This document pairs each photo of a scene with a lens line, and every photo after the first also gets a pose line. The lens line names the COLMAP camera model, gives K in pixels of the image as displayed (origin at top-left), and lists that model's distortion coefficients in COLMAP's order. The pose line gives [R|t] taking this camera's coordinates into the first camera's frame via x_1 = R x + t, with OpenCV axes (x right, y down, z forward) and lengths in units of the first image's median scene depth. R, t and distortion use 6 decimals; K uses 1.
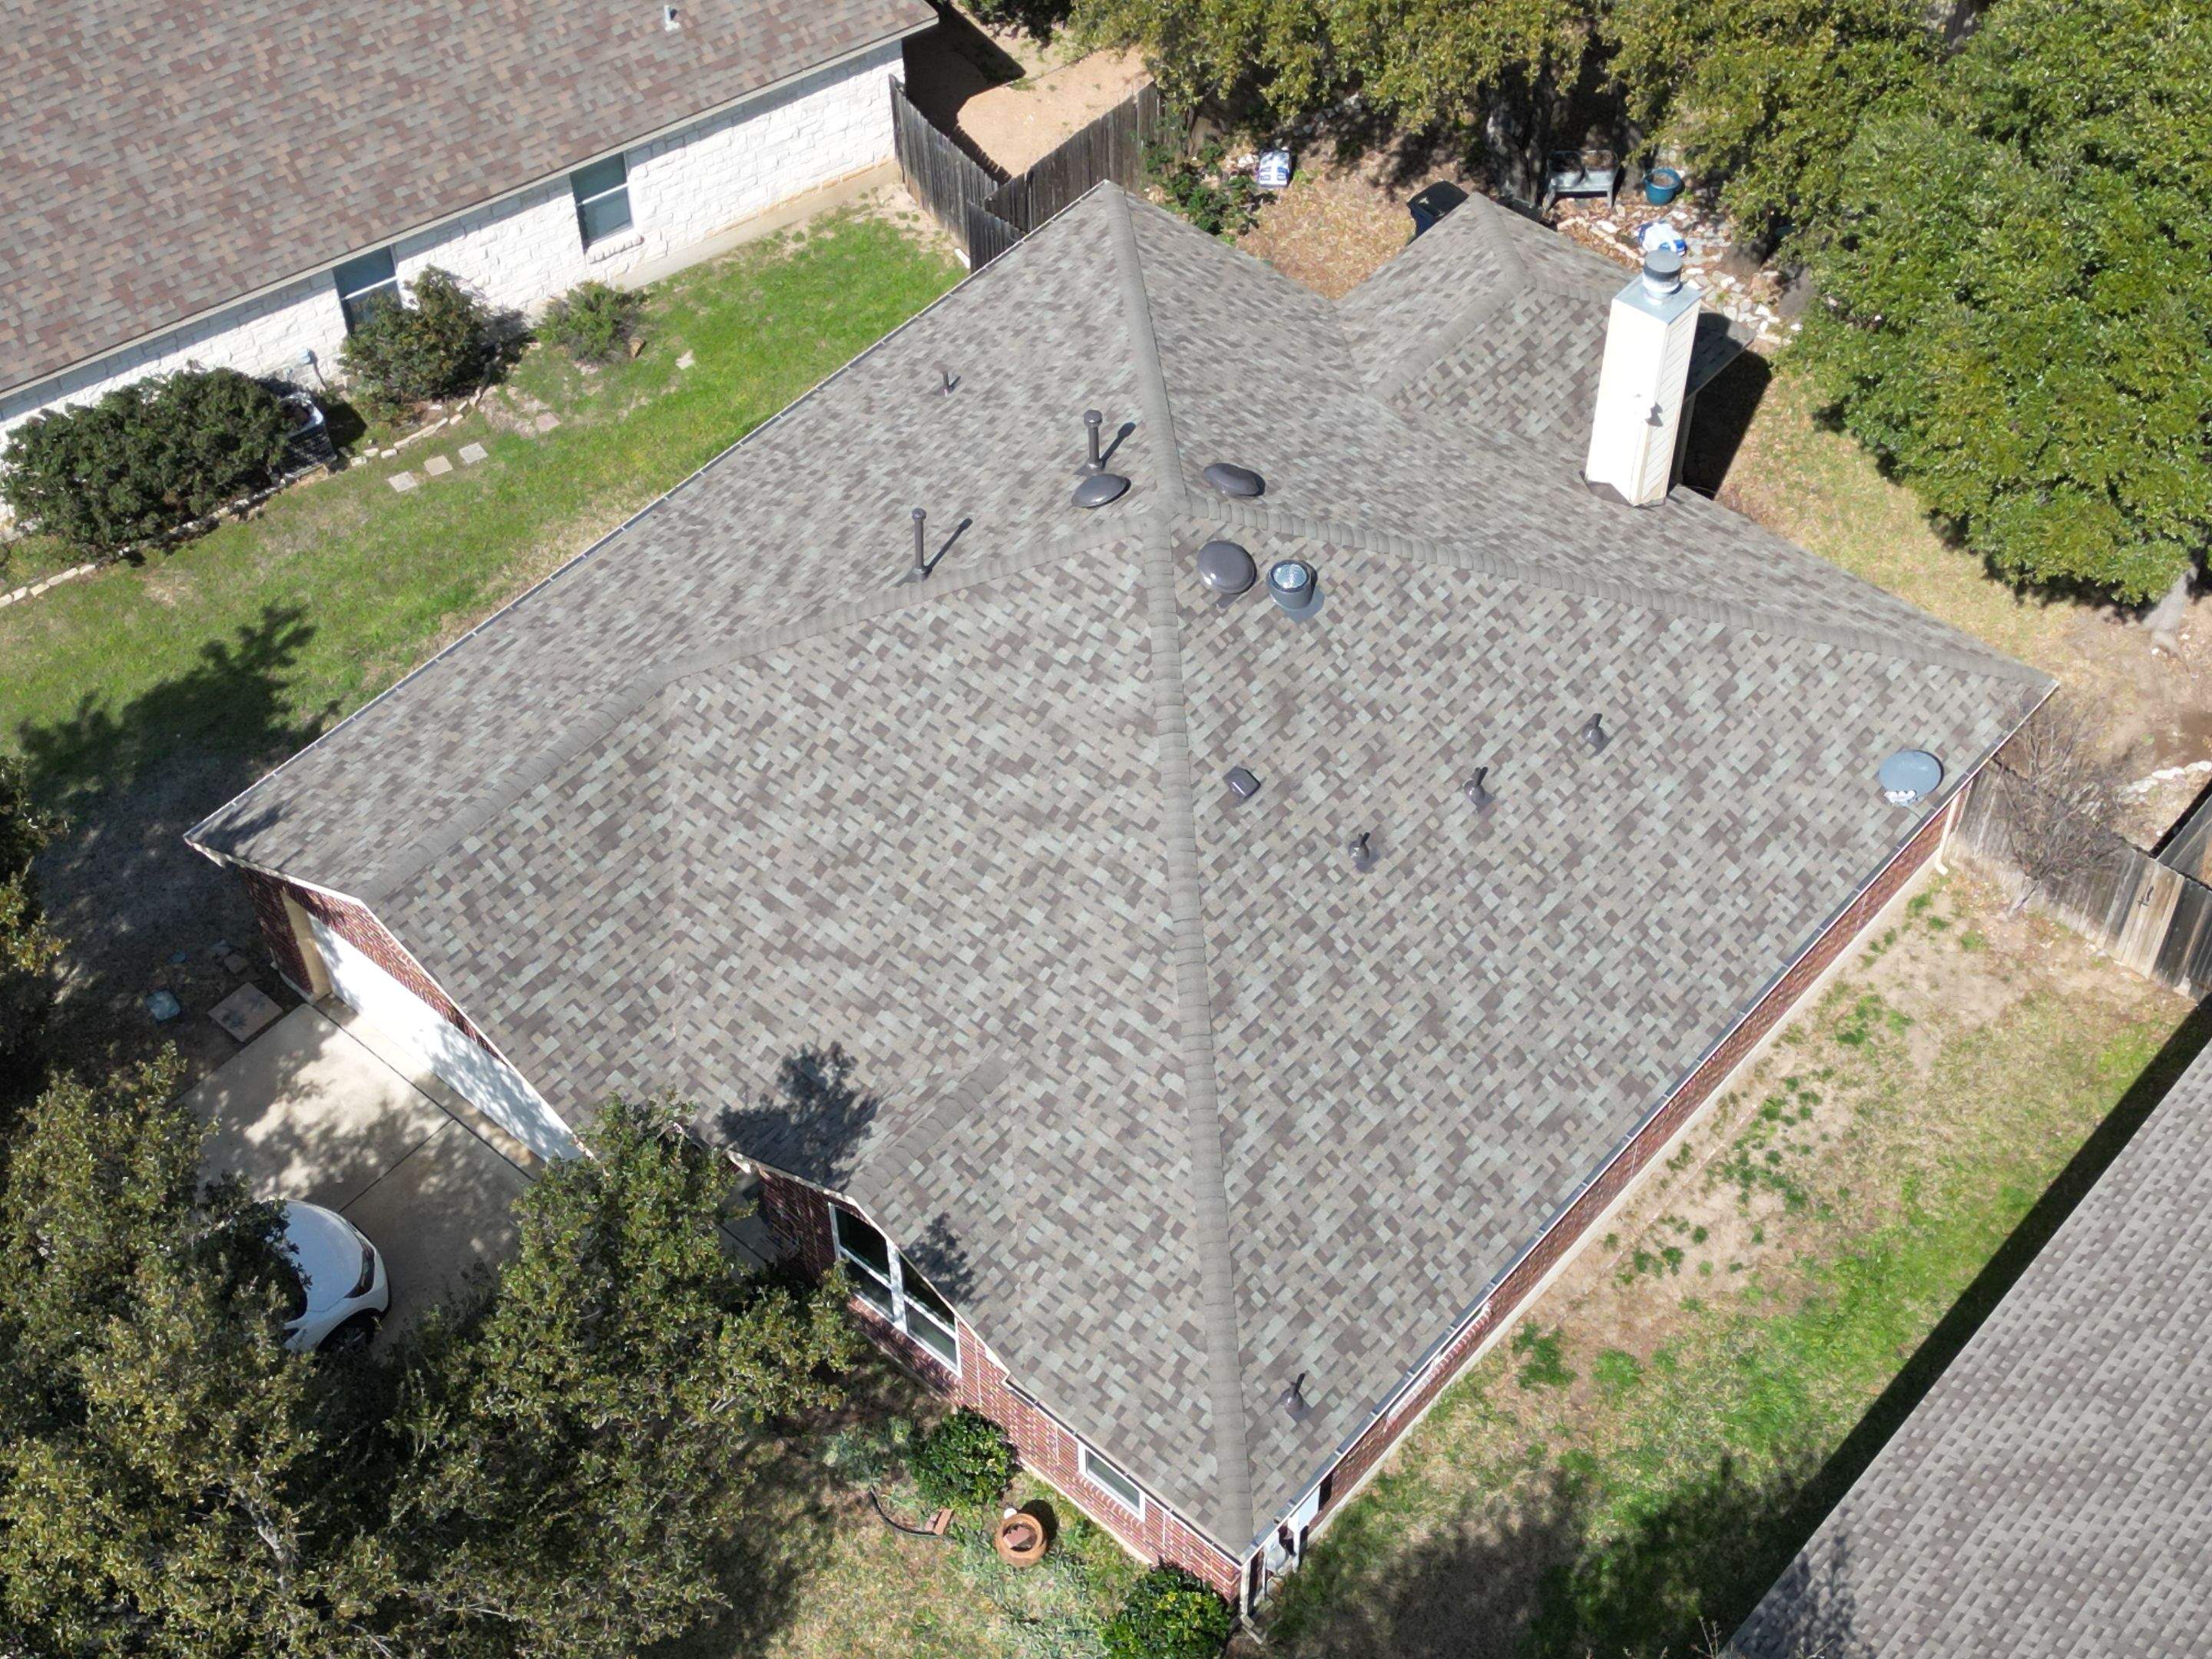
lens RADIAL K [[3075.7, 0, 1107.7], [0, 3075.7, 828.1], [0, 0, 1]] dist [0.117377, 0.000000]
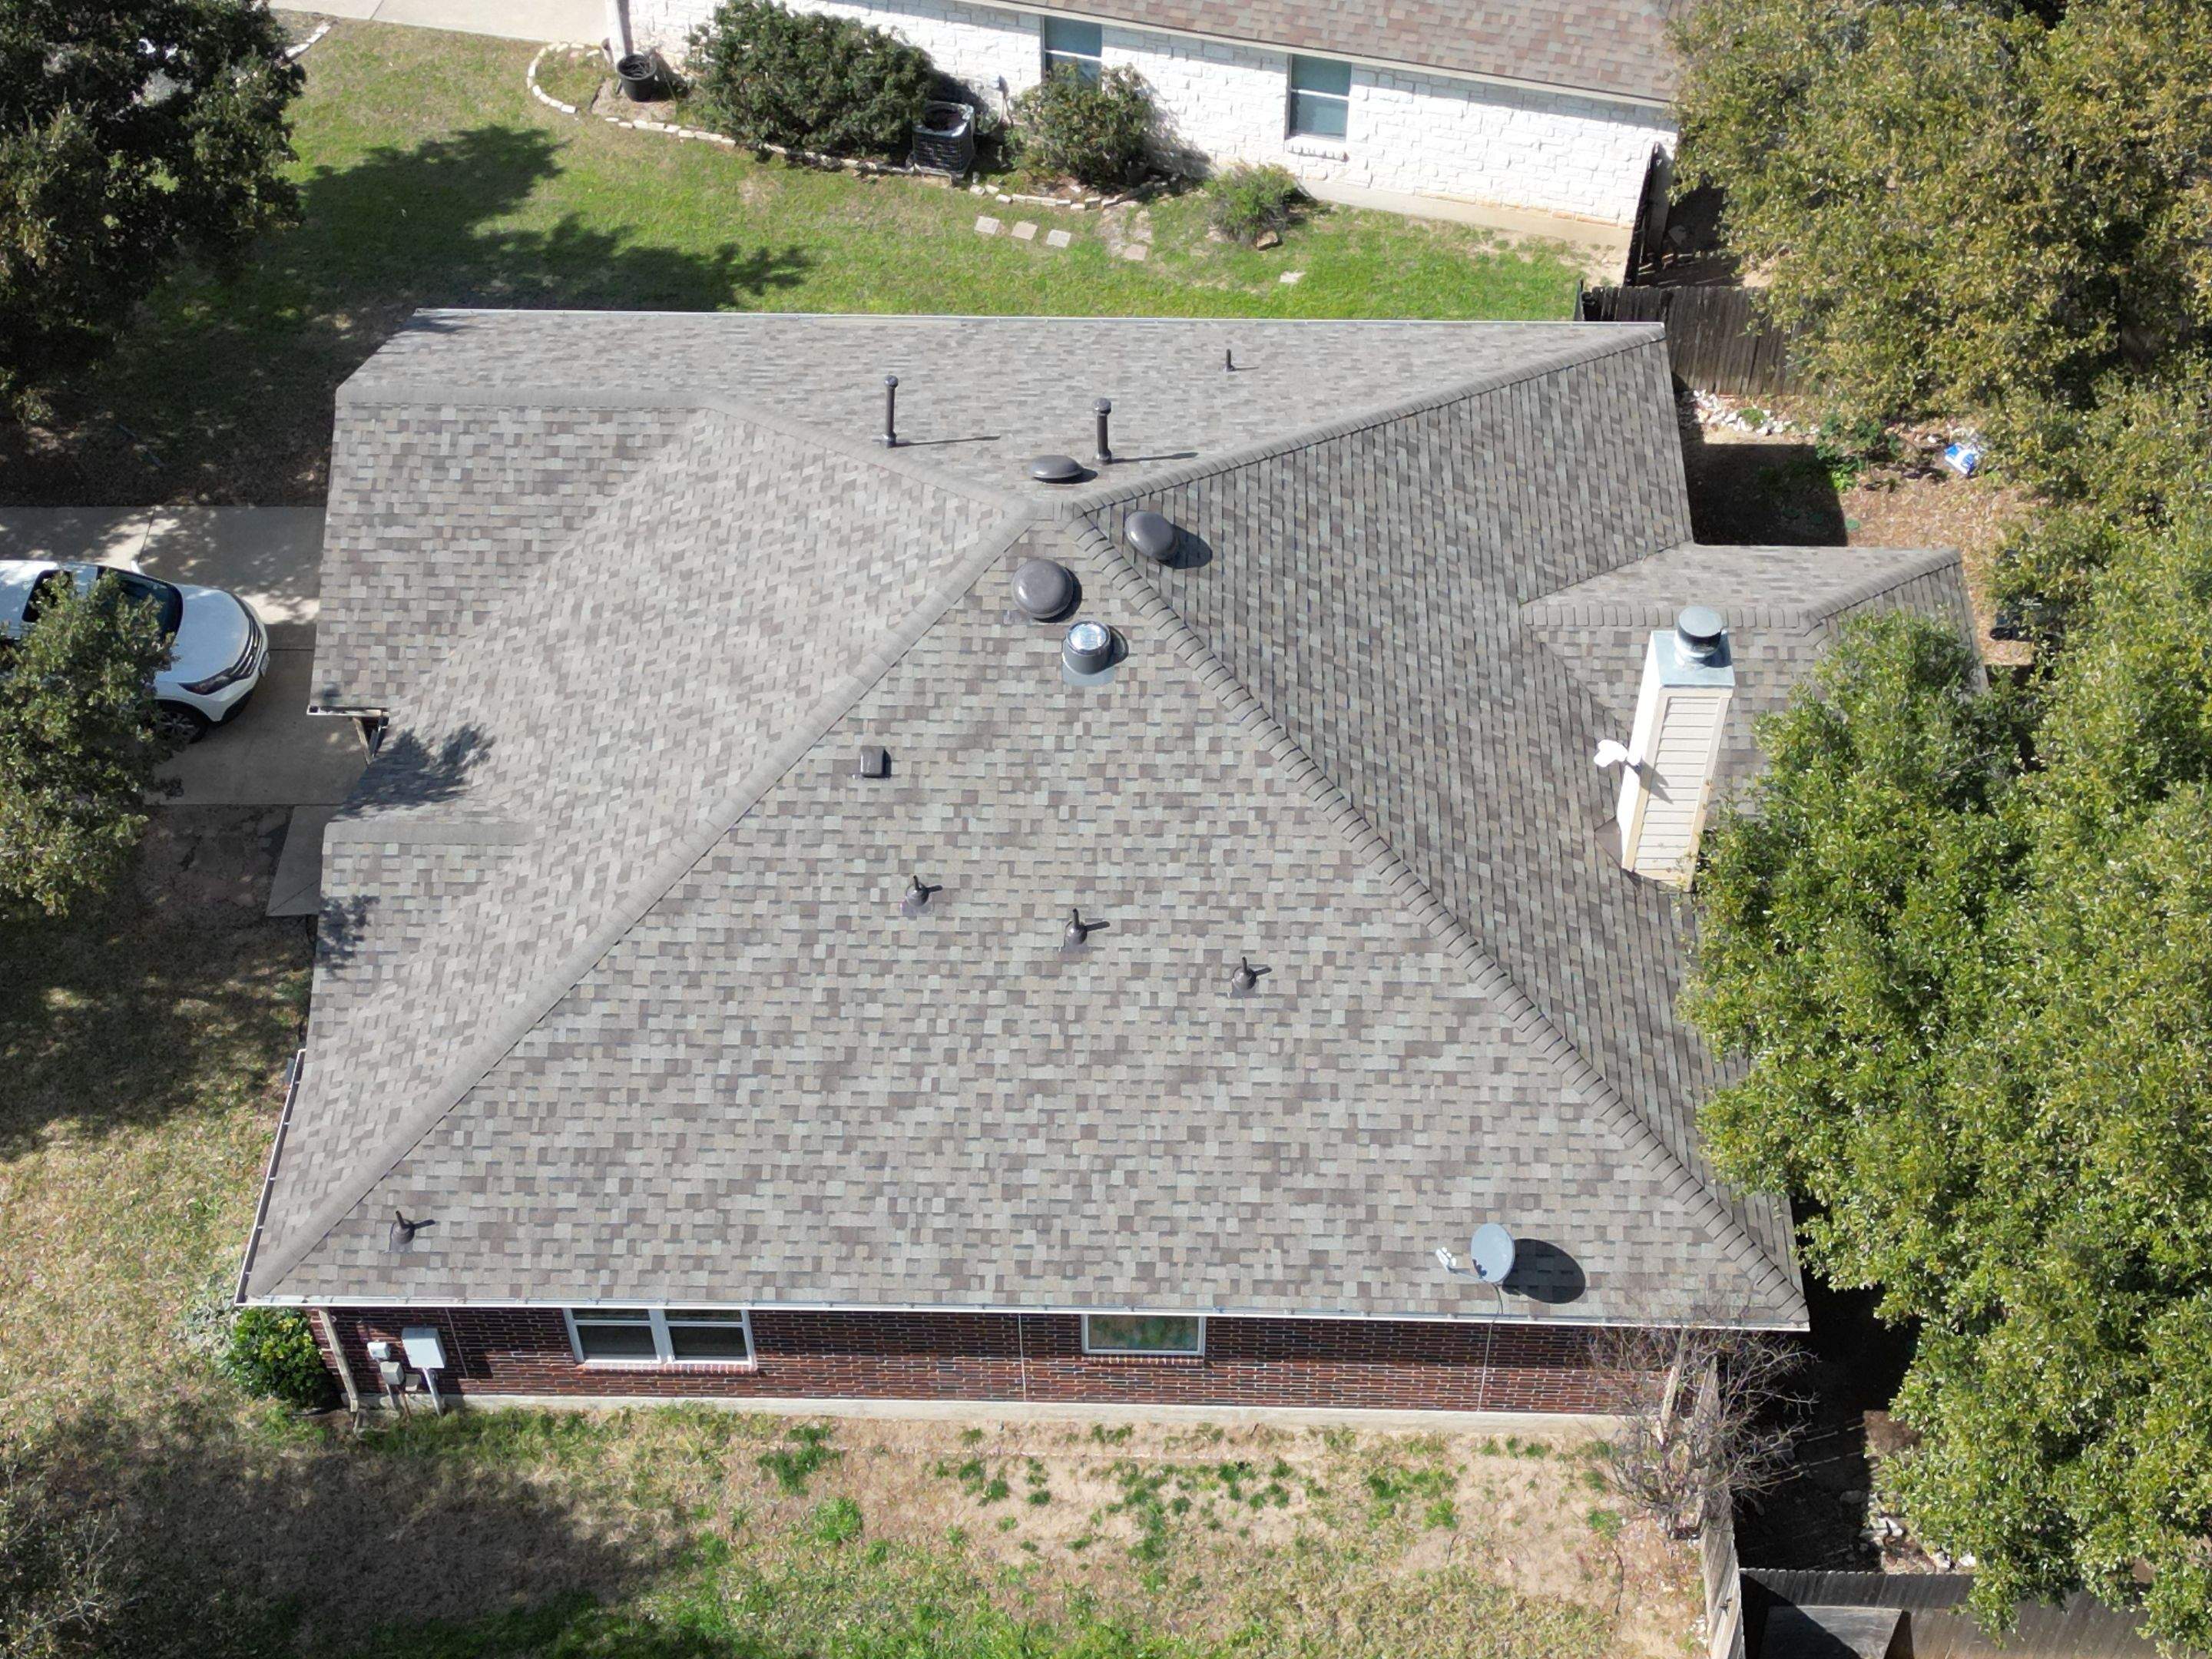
lens RADIAL K [[3075.7, 0, 1102.8], [0, 3075.7, 834.4], [0, 0, 1]] dist [0.117377, 0.000000]
pose [[0.637717, 0.583868, -0.502409, 0.542434], [-0.580453, 0.793038, 0.184839, -0.200293], [0.506351, 0.173750, 0.844642, 0.208408]]
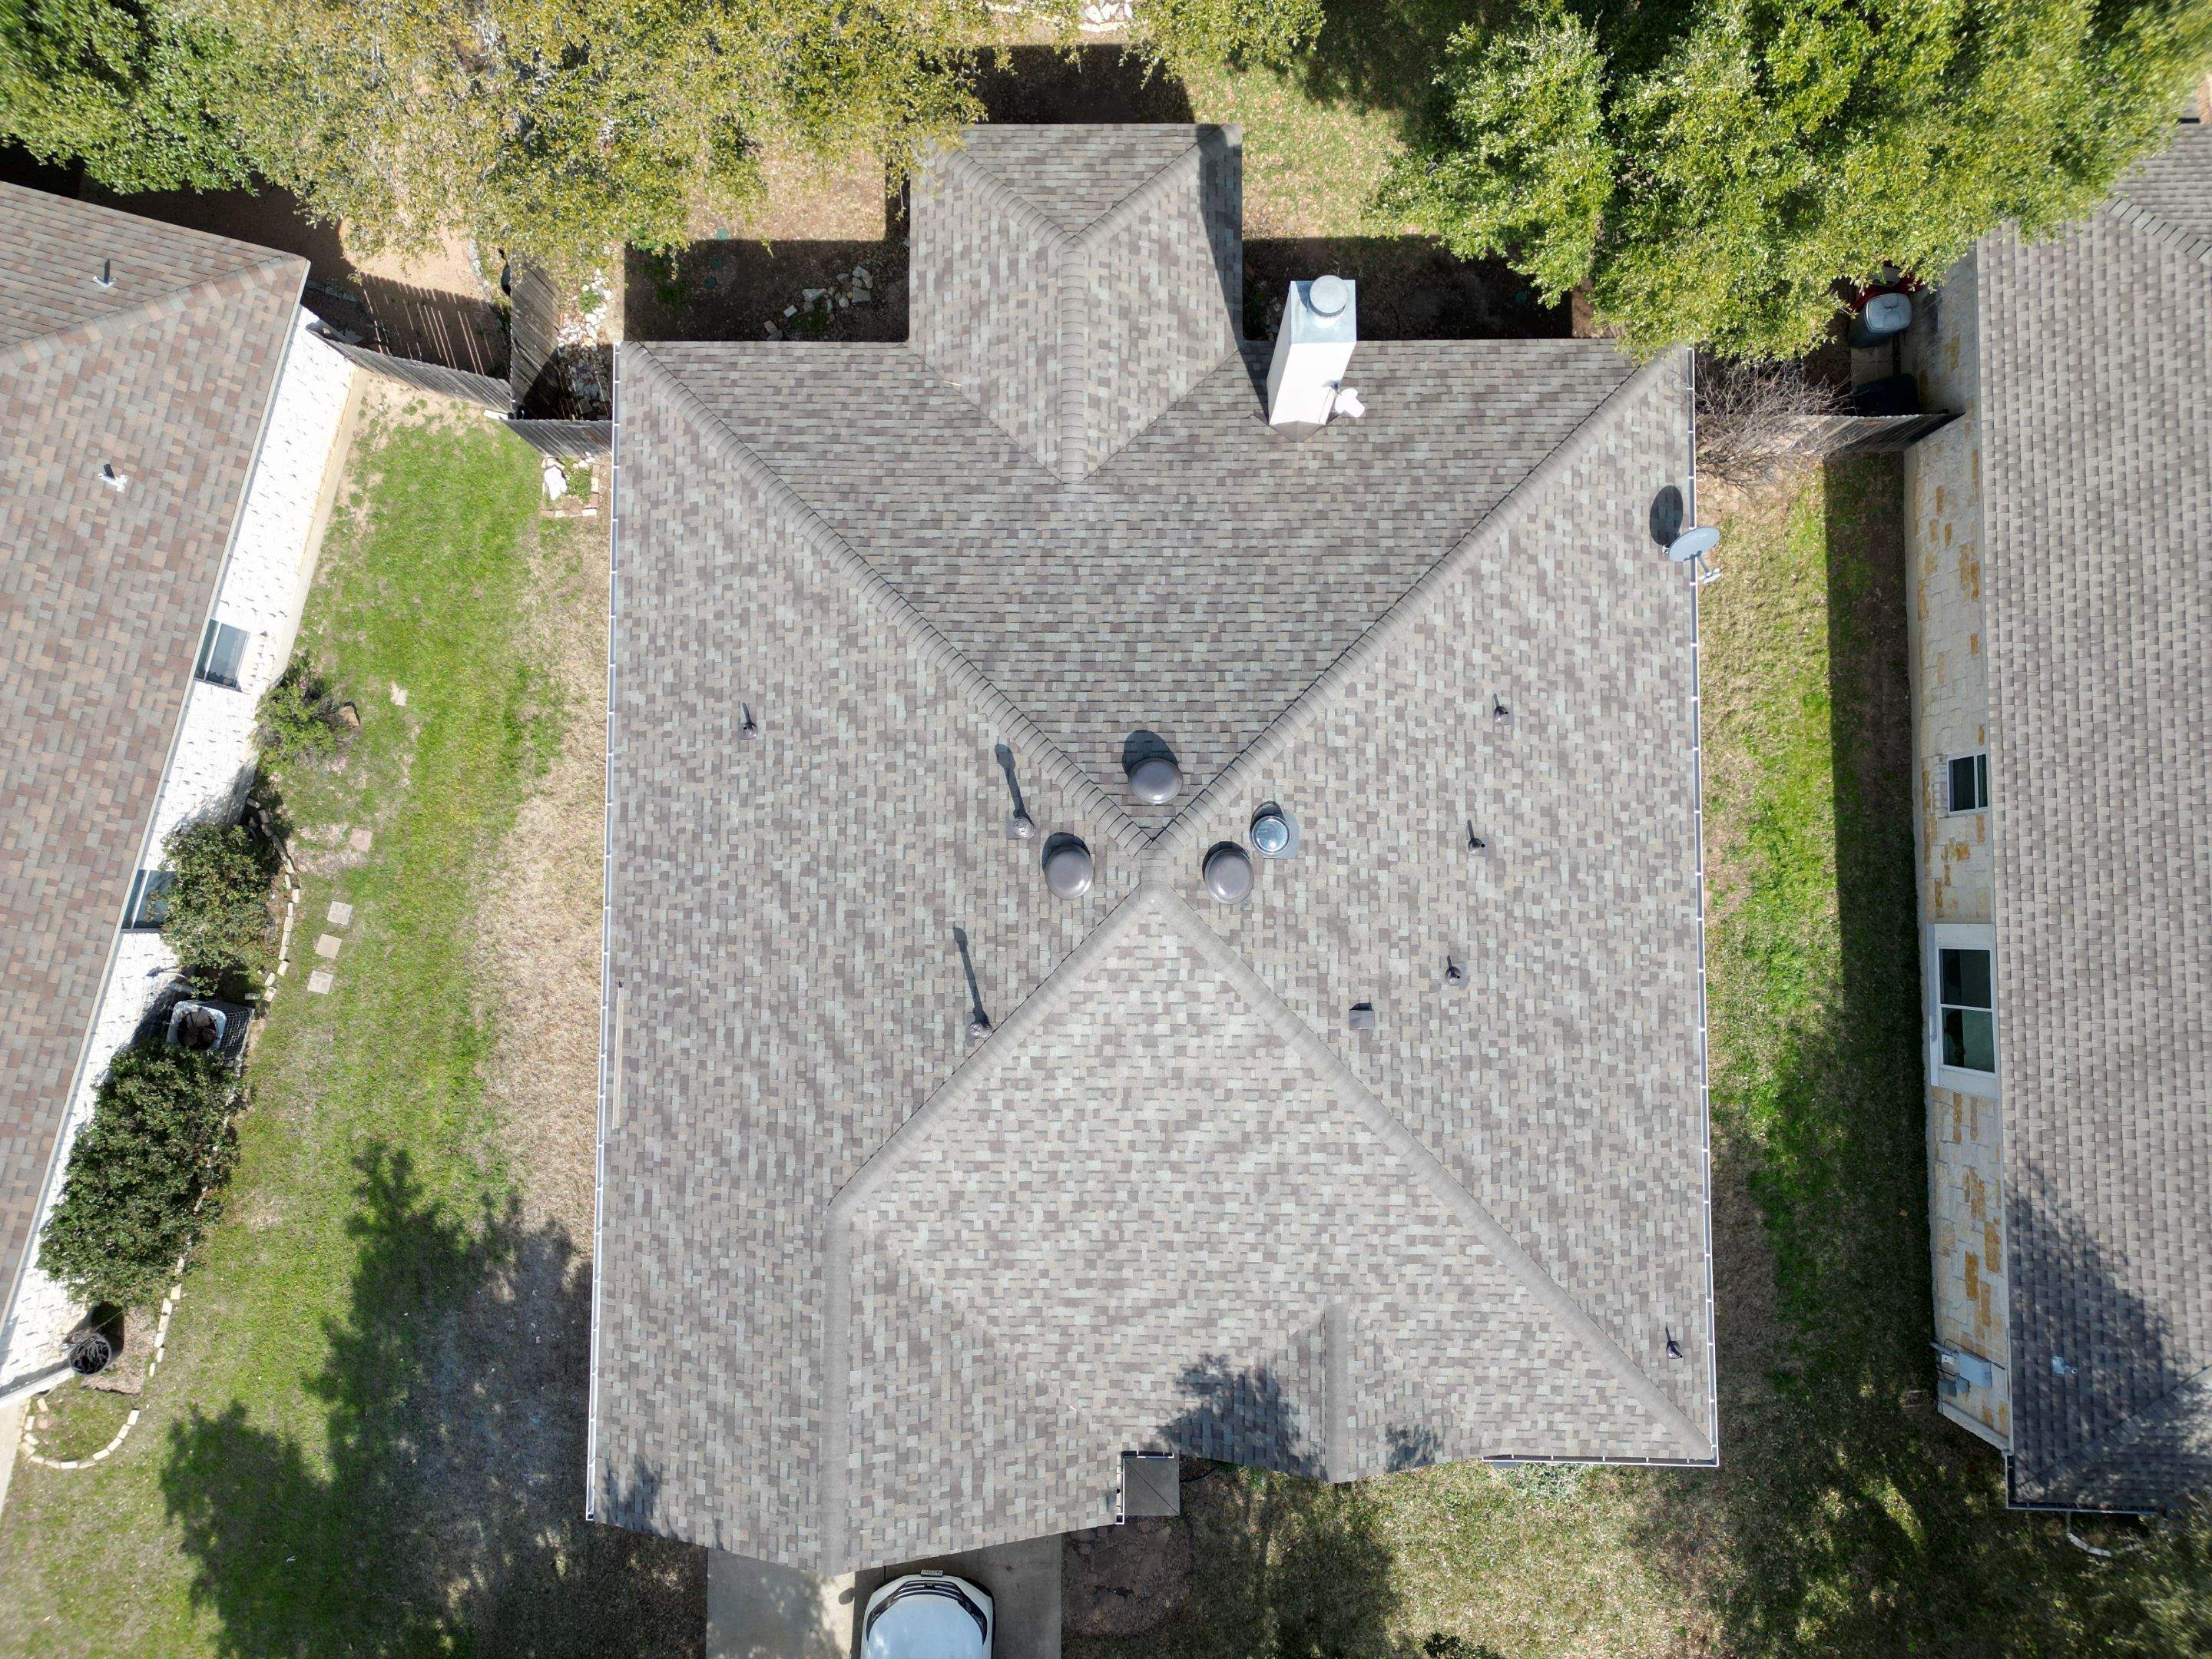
lens RADIAL K [[1539.1, 0, 1107.5], [0, 1539.1, 827.8], [0, 0, 1]] dist [0.077119, -0.070166]
pose [[0.755161, -0.654494, 0.037006, -0.002124], [0.500332, 0.611922, 0.612552, -0.420193], [-0.423556, -0.444061, 0.789563, 0.572765]]
